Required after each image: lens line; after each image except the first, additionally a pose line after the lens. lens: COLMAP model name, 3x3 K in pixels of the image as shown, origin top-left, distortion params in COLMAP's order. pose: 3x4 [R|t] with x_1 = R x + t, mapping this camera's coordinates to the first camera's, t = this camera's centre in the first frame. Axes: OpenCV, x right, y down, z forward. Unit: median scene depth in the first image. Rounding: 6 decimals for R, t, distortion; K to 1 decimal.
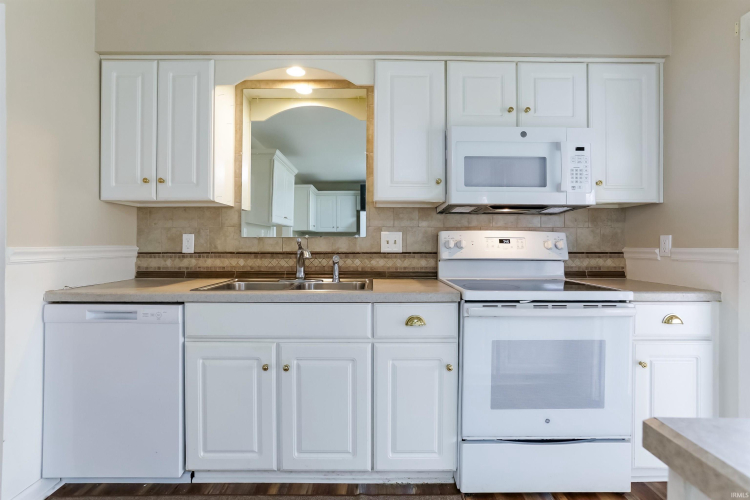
lens RADIAL K [[377.0, 0, 373.2], [0, 377.0, 241.2], [0, 0, 1]] dist [-0.047151, 0.022760]
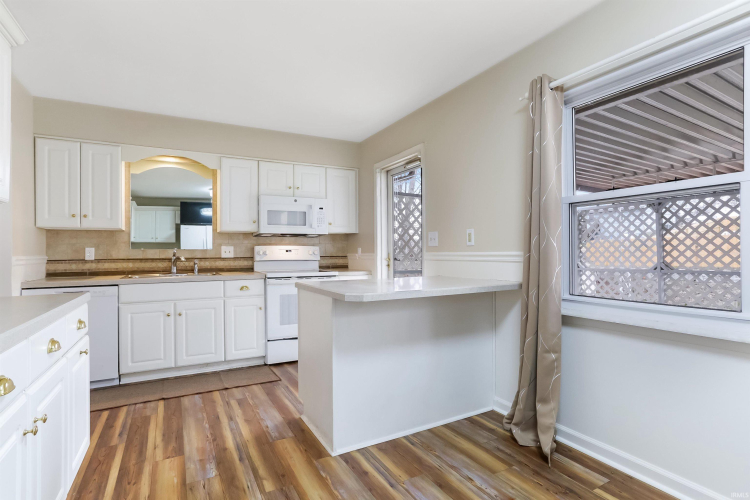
lens RADIAL K [[377.0, 0, 379.9], [0, 377.0, 251.1], [0, 0, 1]] dist [-0.047151, 0.022760]
pose [[0.870278, -0.006993, 0.492511, -0.209789], [0.004850, 0.999972, 0.005629, -0.008182], [-0.492537, -0.002510, 0.870288, -0.974473]]
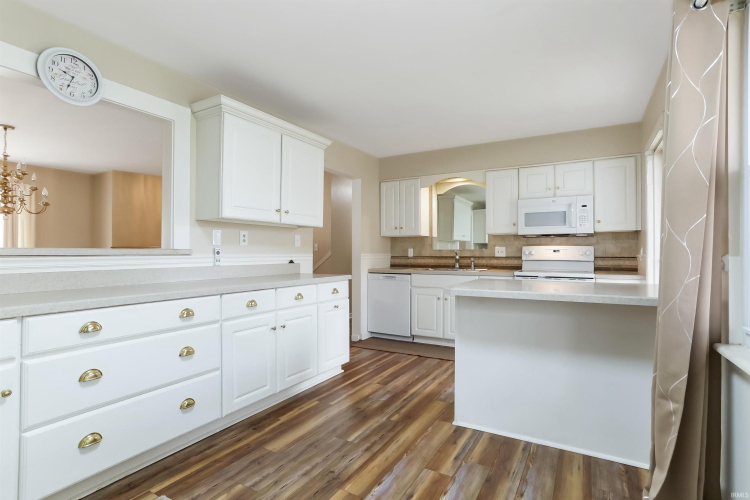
lens RADIAL K [[377.0, 0, 377.9], [0, 377.0, 245.4], [0, 0, 1]] dist [-0.047151, 0.022760]
pose [[0.867146, -0.011293, -0.497926, 0.518536], [0.005357, 0.999897, -0.013347, -0.008865], [0.498025, 0.008907, 0.867117, -1.188488]]
